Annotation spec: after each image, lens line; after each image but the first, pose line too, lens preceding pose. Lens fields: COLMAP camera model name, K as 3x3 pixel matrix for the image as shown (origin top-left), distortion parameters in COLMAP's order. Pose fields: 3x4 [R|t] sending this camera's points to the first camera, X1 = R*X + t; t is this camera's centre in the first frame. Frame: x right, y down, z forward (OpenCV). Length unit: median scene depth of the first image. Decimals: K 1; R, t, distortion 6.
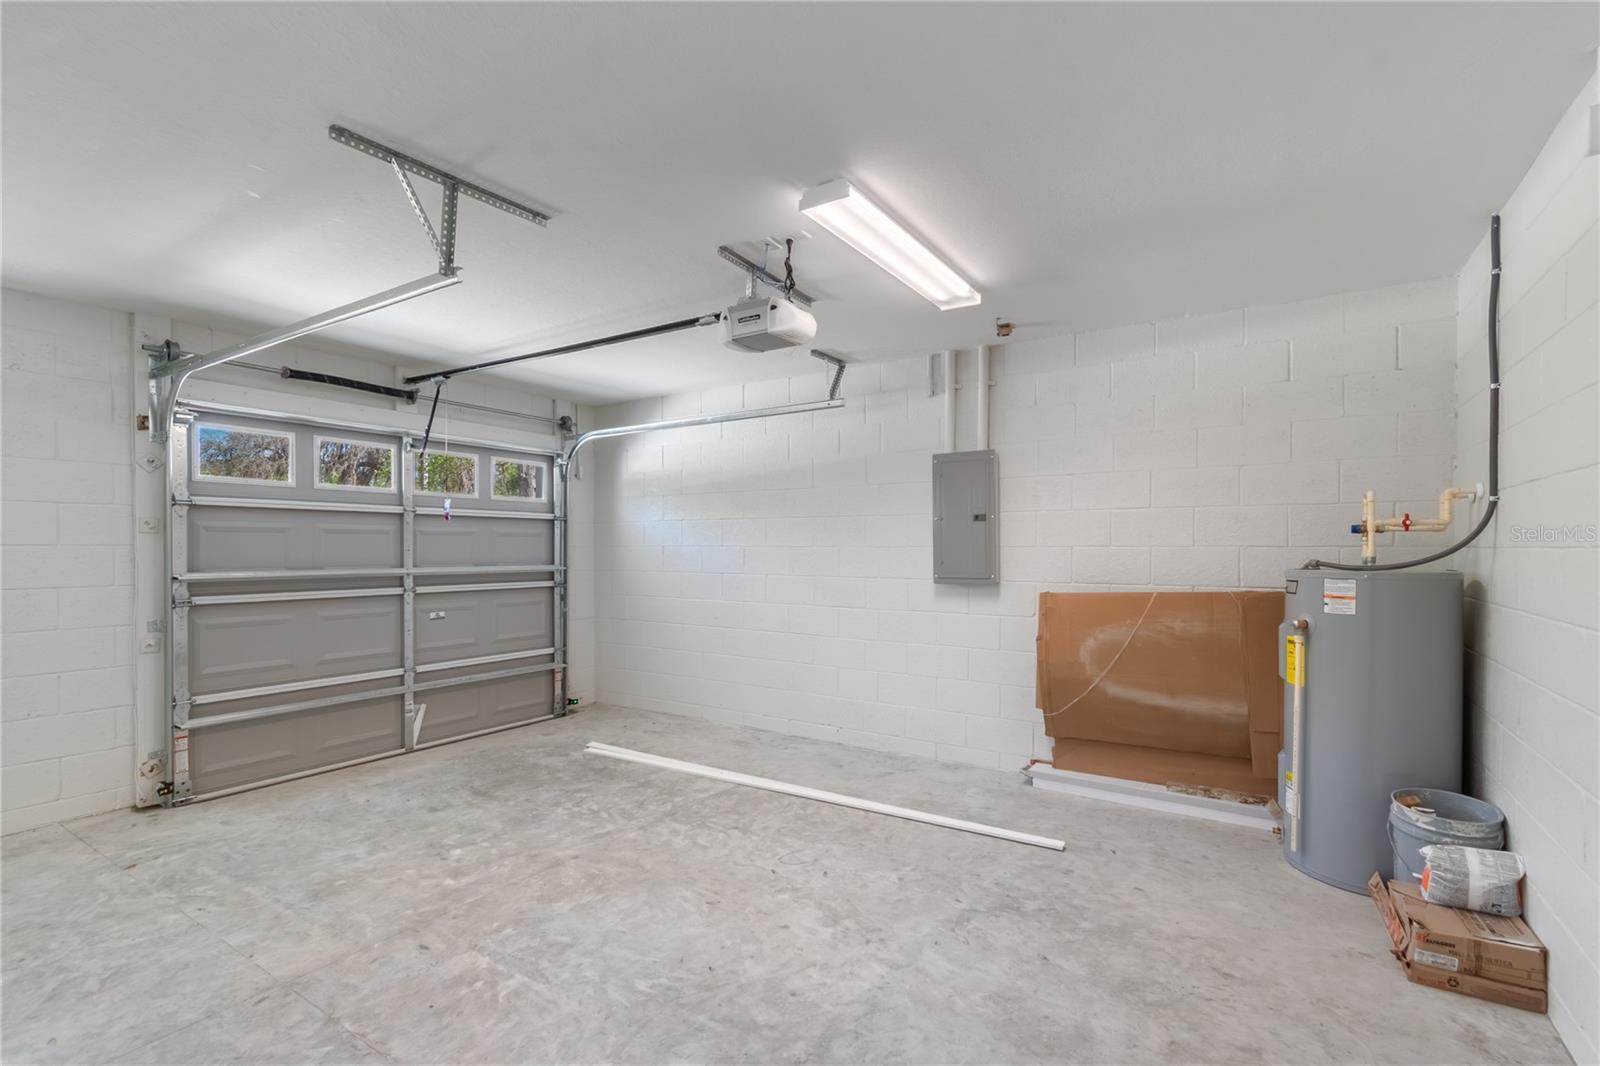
lens RADIAL K [[733.0, 0, 800.0], [0, 733.0, 533.0], [0, 0, 1]] dist [-0.000128, 0.000015]
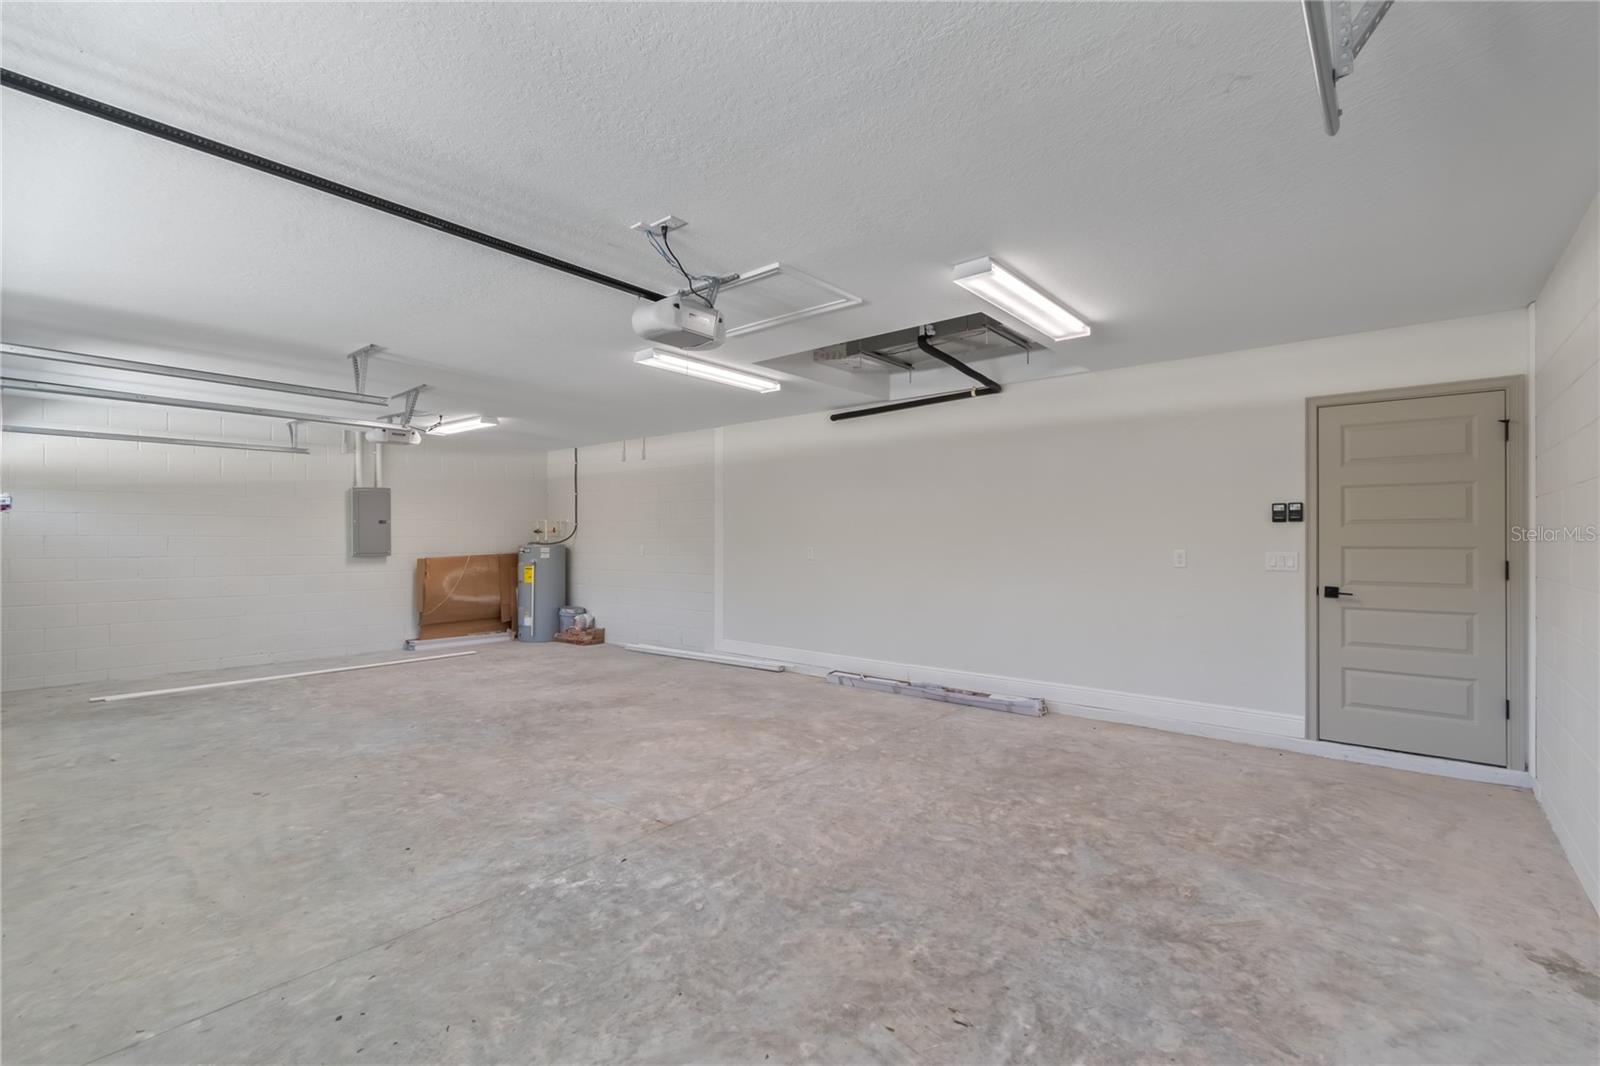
lens RADIAL K [[711.4, 0, 800.0], [0, 711.4, 533.0], [0, 0, 1]] dist [-0.000043, -0.000006]
pose [[0.122682, 0.007142, 0.992420, -1.773921], [-0.019967, 0.999789, -0.004727, -0.005825], [-0.992245, -0.019236, 0.122799, -0.393405]]
